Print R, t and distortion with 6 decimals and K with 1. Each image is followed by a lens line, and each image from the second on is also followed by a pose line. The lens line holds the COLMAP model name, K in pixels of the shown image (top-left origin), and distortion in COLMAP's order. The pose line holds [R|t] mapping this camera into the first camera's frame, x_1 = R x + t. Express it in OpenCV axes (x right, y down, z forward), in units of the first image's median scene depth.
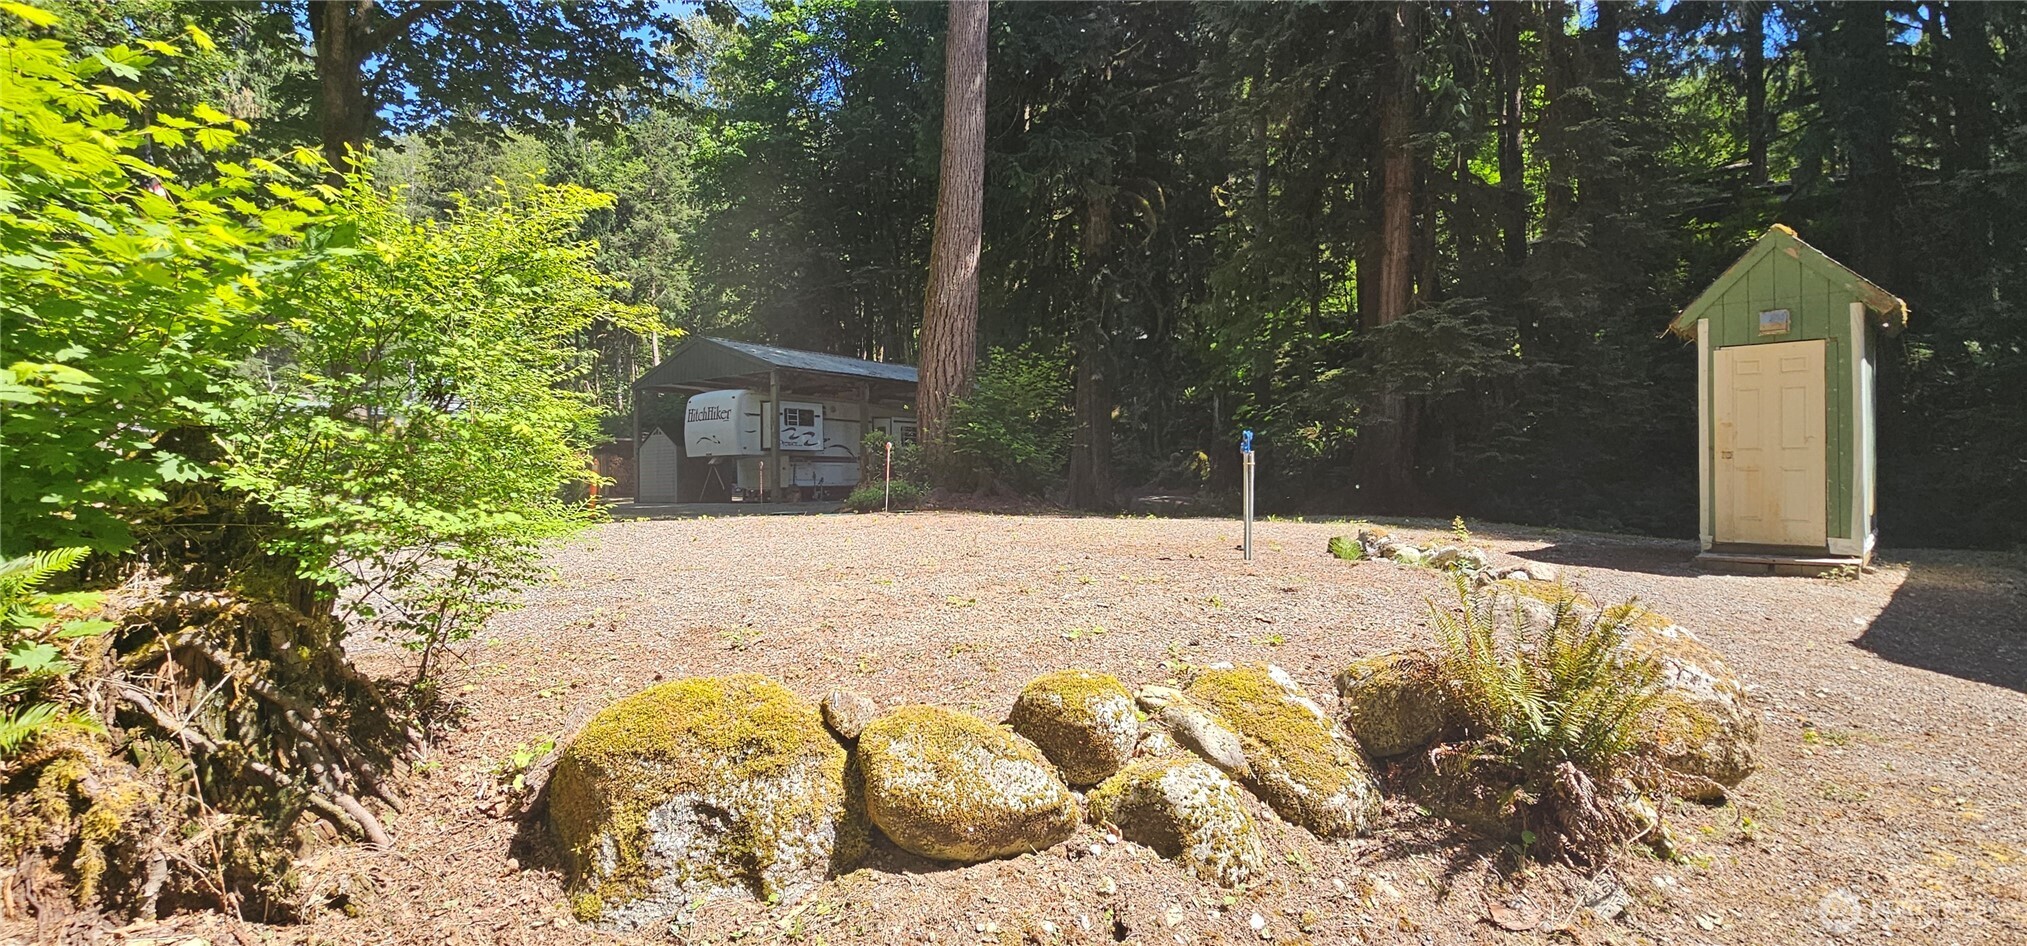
lens RADIAL K [[902.1, 0, 1013.0], [0, 902.1, 467.5], [0, 0, 1]] dist [-0.002613, 0.000427]
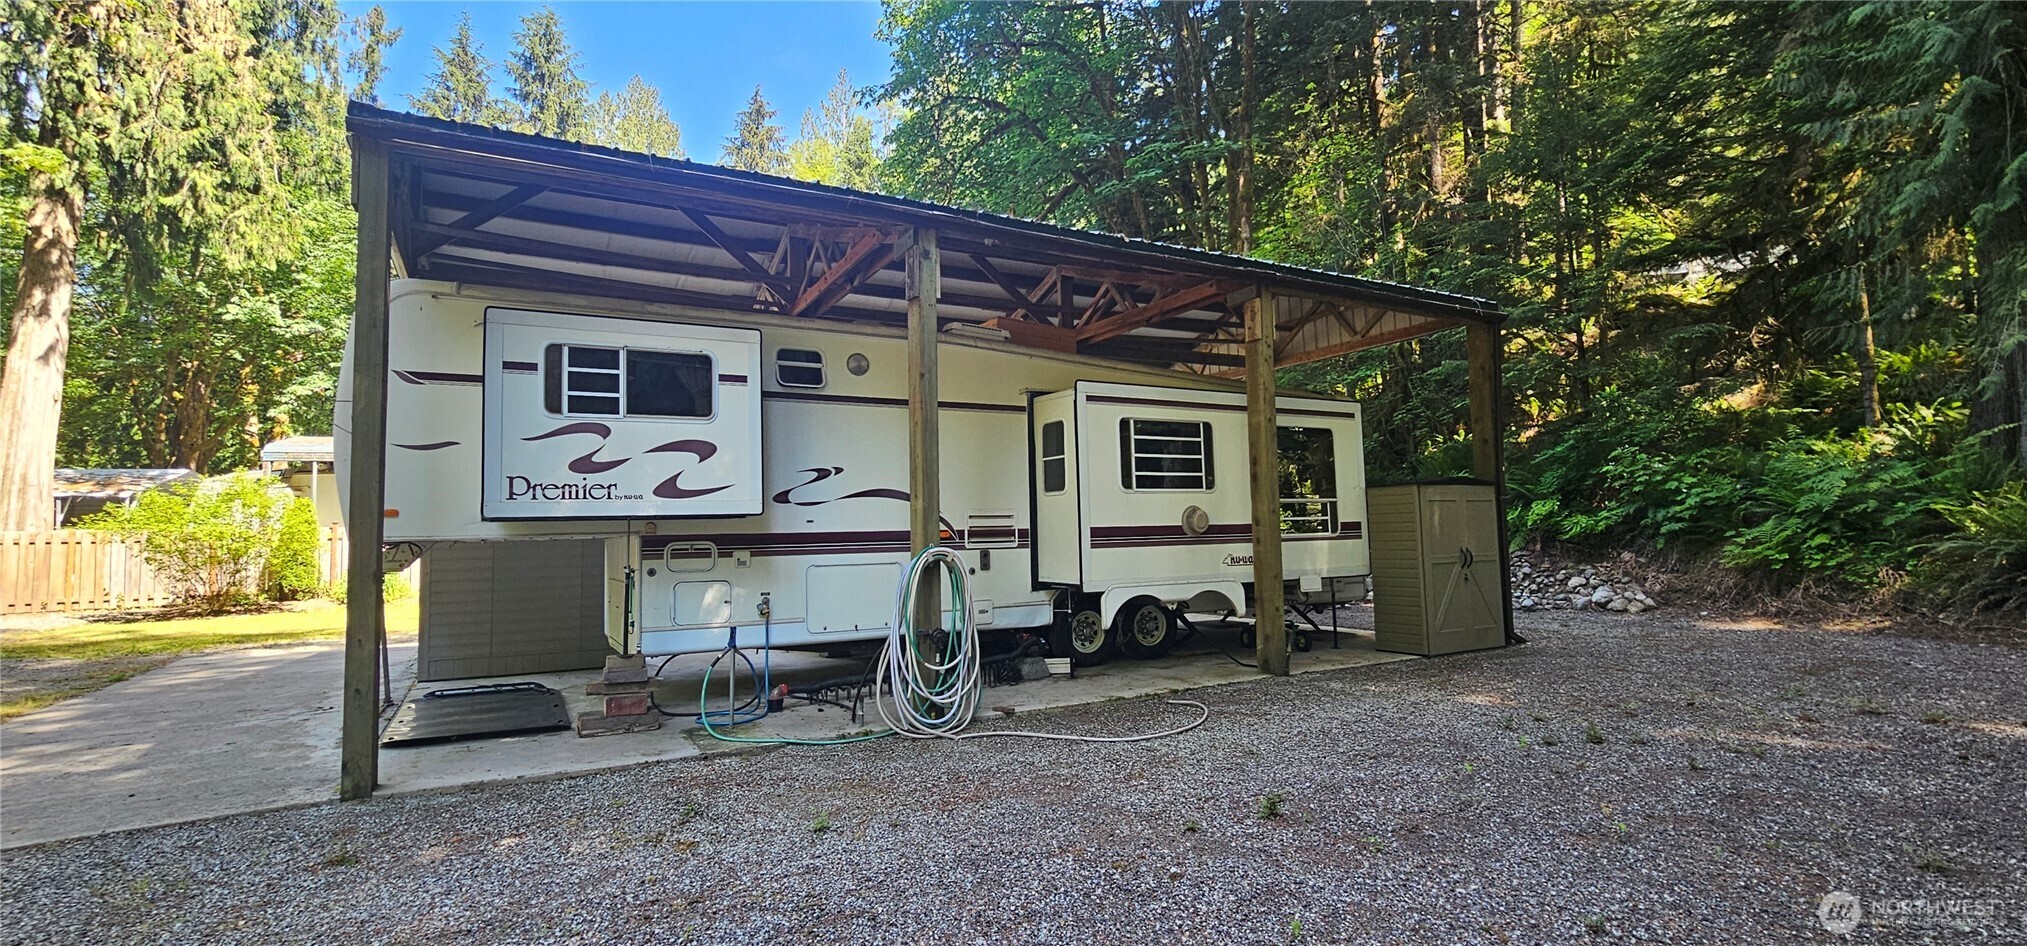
lens RADIAL K [[902.1, 0, 1013.0], [0, 902.1, 467.5], [0, 0, 1]] dist [-0.002613, 0.000427]
pose [[0.905936, -0.037933, -0.421712, -0.134372], [0.018151, 0.998543, -0.050826, -0.058460], [0.423026, 0.038391, 0.905304, 2.625811]]
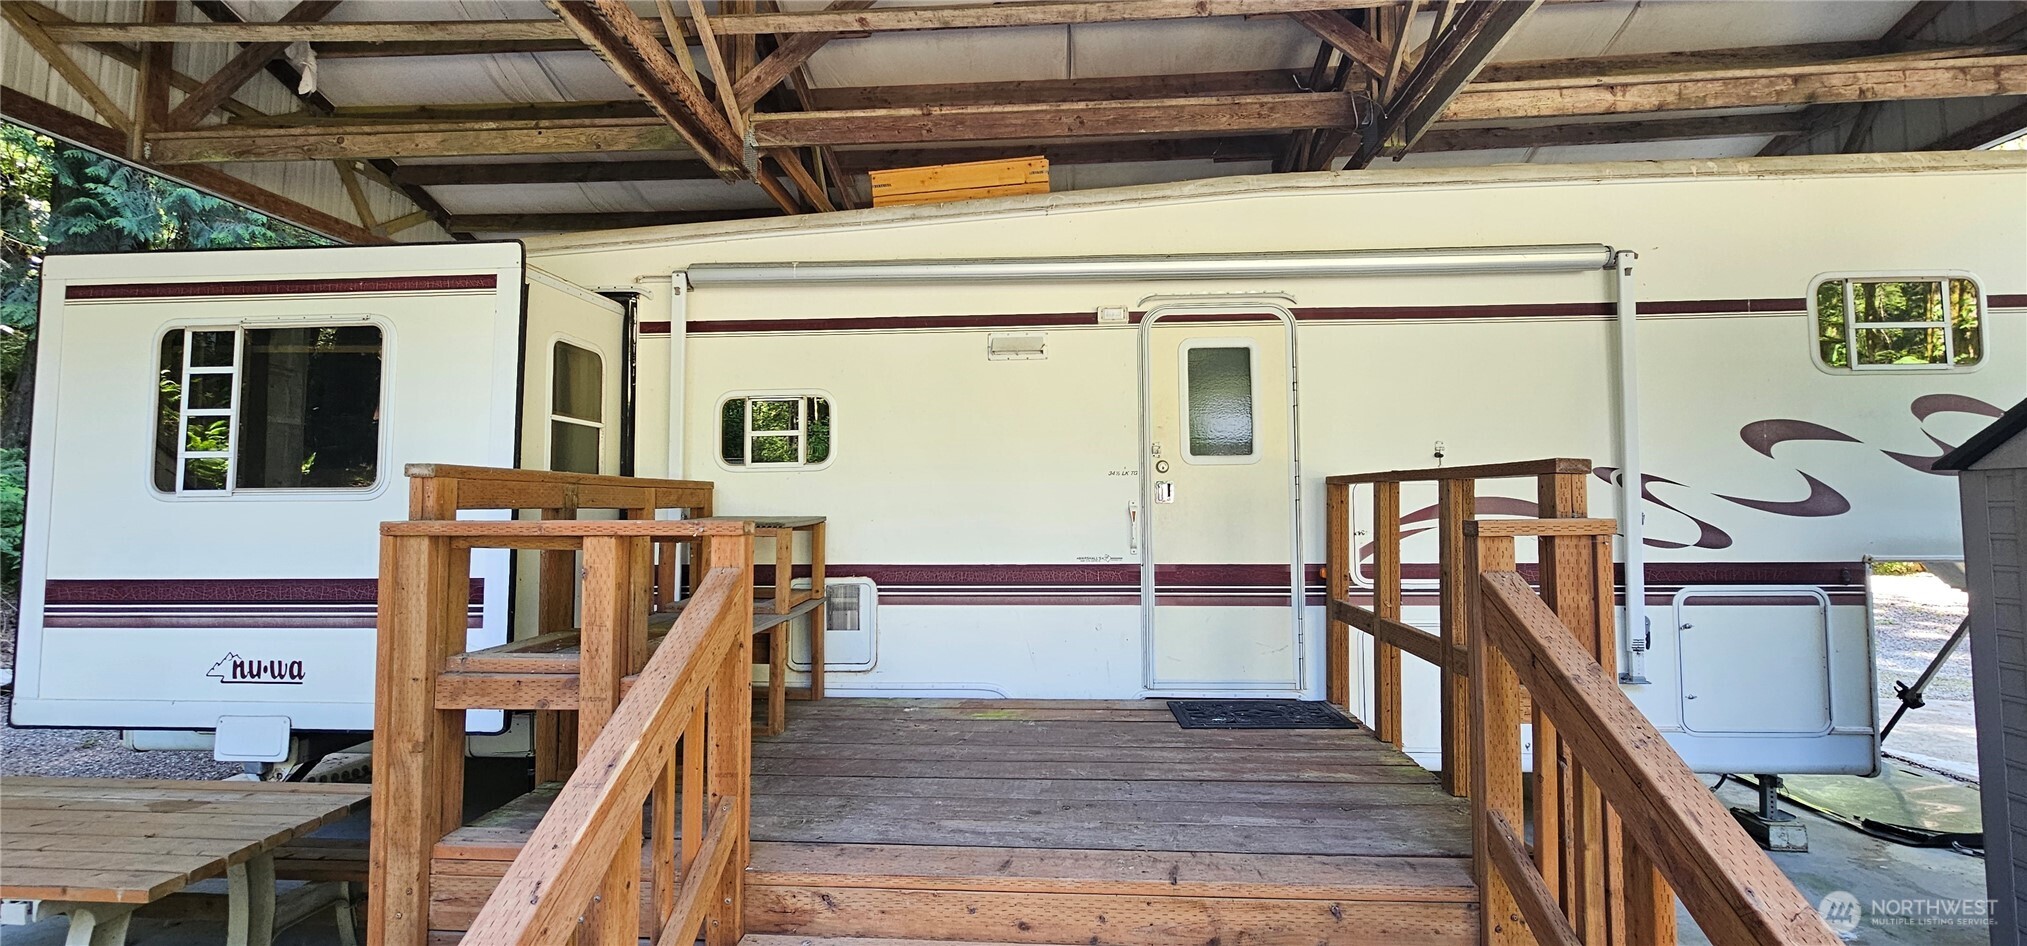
lens RADIAL K [[839.4, 0, 1005.5], [0, 839.4, 467.7], [0, 0, 1]] dist [-0.000125, 0.000096]
pose [[0.532098, -0.038858, -0.845791, 0.112764], [0.011388, 0.999184, -0.038741, -0.074523], [0.846606, 0.010982, 0.532106, 3.703048]]
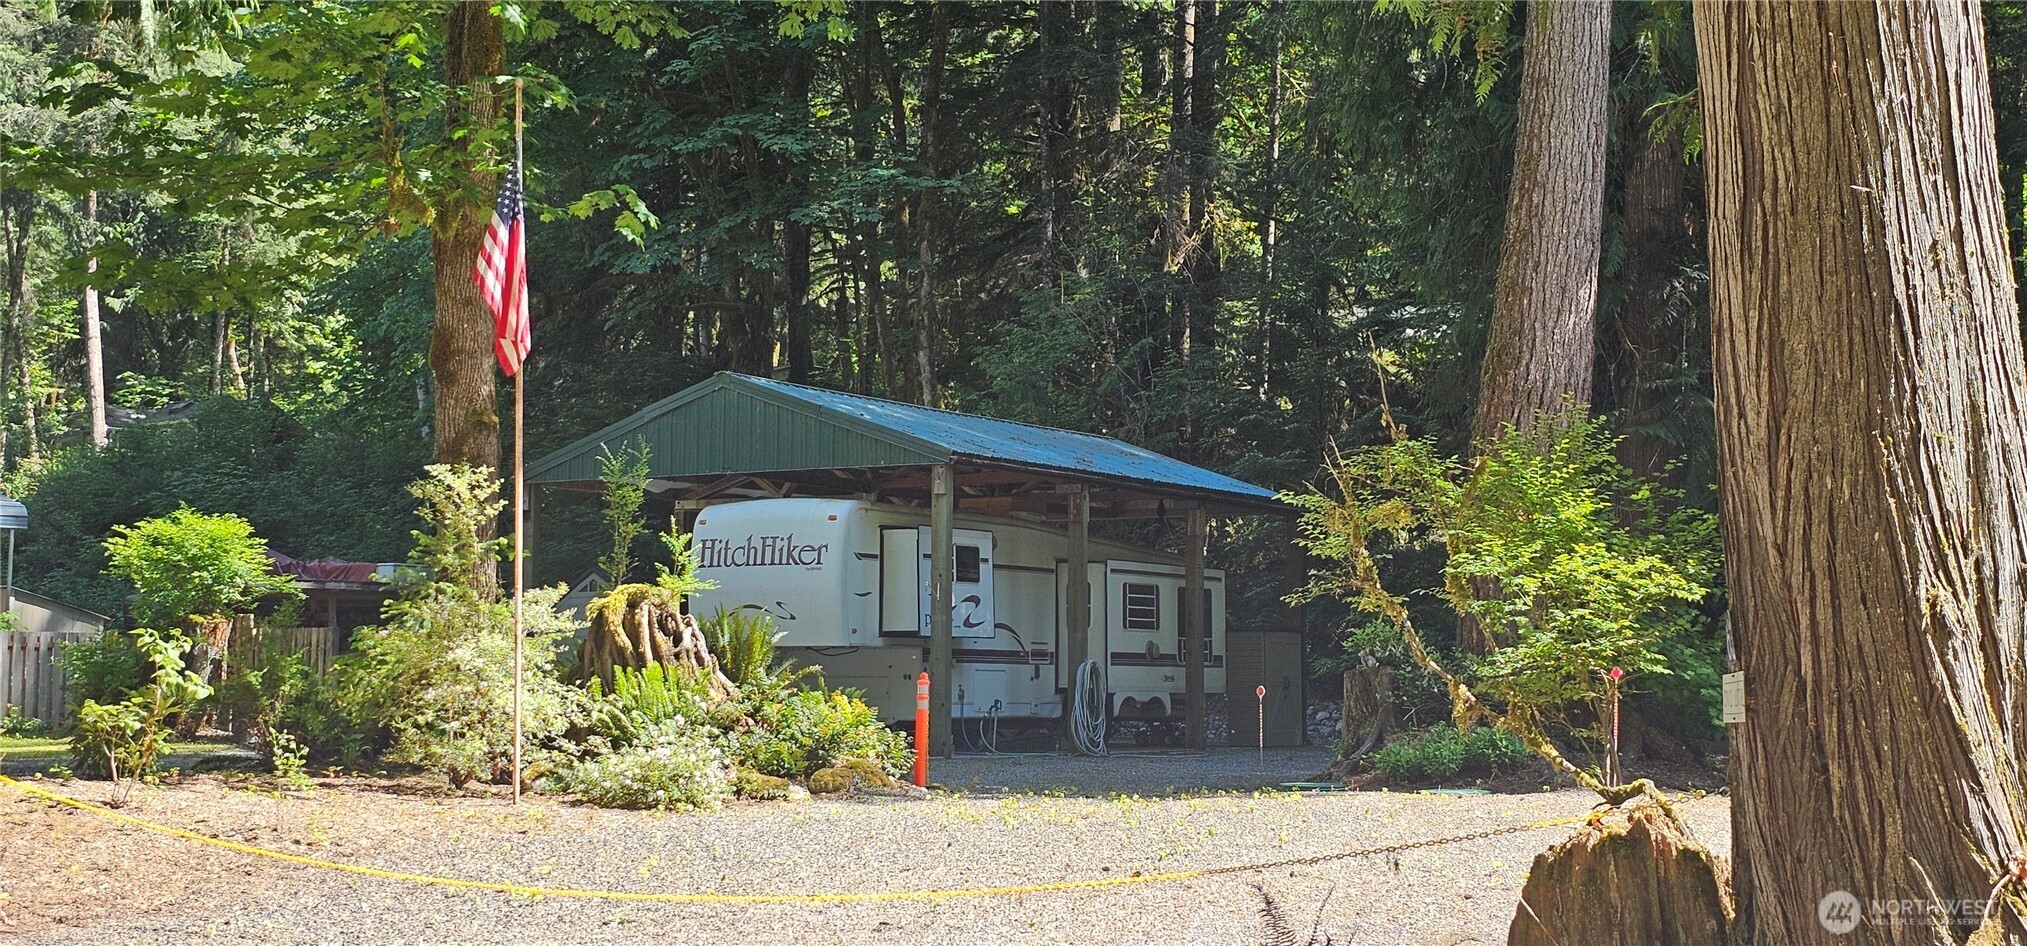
lens RADIAL K [[2689.1, 0, 1016.6], [0, 2689.1, 481.0], [0, 0, 1]] dist [0.277907, -1.025625]
pose [[0.996298, 0.023773, 0.082609, -1.013731], [-0.018747, 0.997956, -0.061096, -0.050135], [-0.083892, 0.059321, 0.994708, -1.034228]]
